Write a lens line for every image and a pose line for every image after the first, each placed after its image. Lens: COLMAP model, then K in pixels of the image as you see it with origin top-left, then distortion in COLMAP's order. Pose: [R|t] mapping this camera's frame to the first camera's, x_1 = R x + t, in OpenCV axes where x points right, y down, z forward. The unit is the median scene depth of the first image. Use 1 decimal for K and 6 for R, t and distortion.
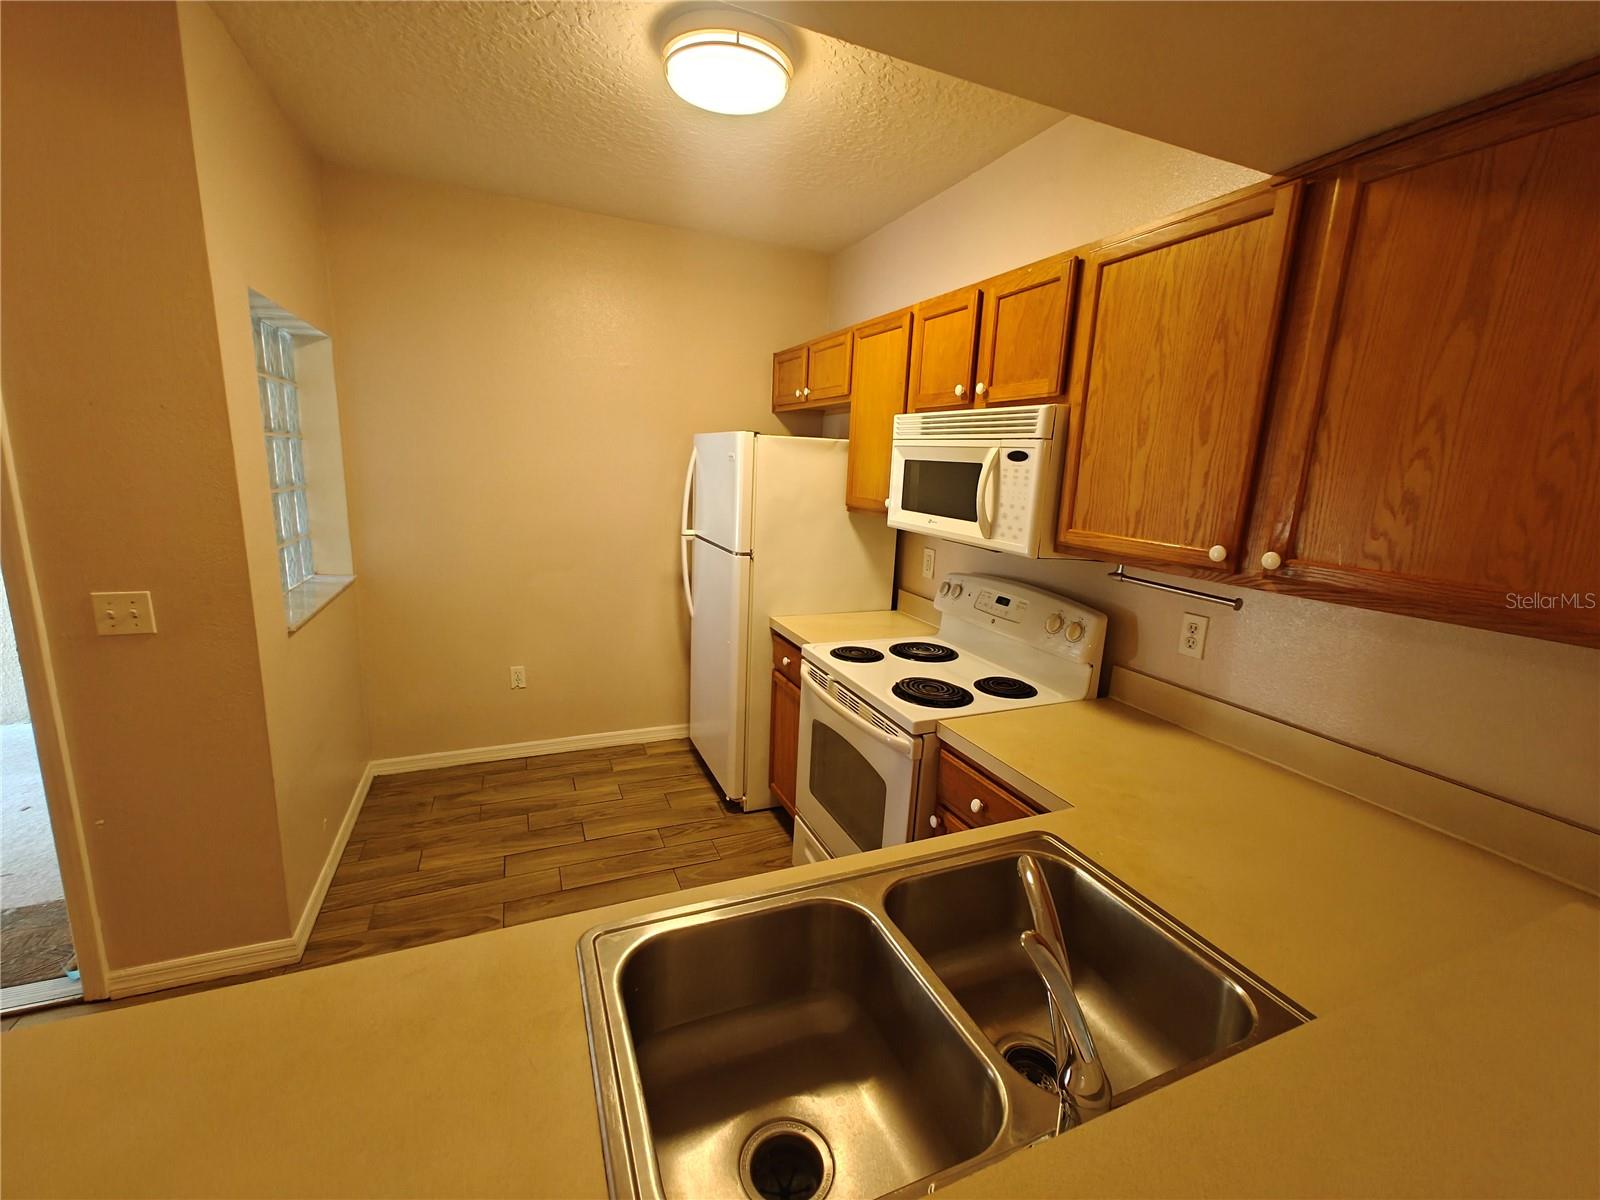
lens RADIAL K [[673.6, 0, 804.8], [0, 673.6, 607.6], [0, 0, 1]] dist [0.008953, 0.000262]
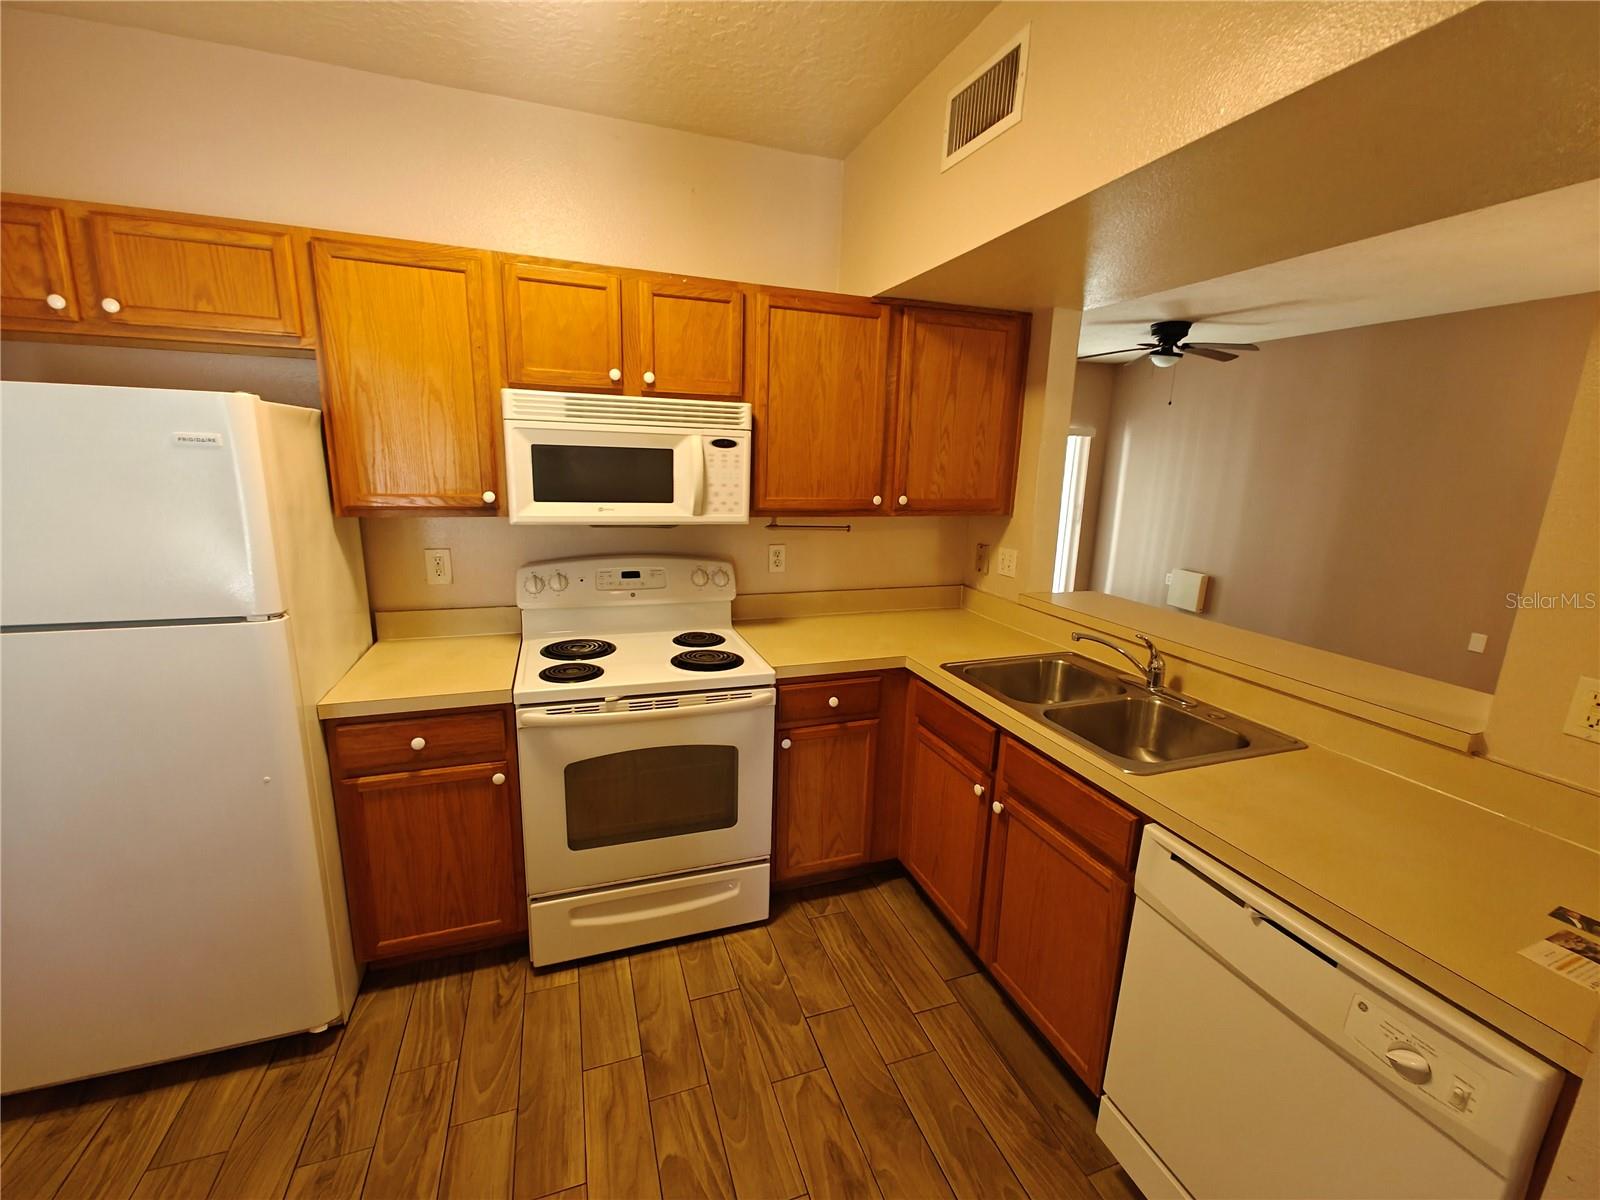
lens RADIAL K [[673.4, 0, 799.8], [0, 673.4, 603.0], [0, 0, 1]] dist [0.003896, -0.000712]
pose [[0.065230, -0.256010, 0.964471, -0.881865], [0.184058, 0.953032, 0.240525, -0.209524], [-0.980748, 0.161829, 0.109287, 0.751459]]
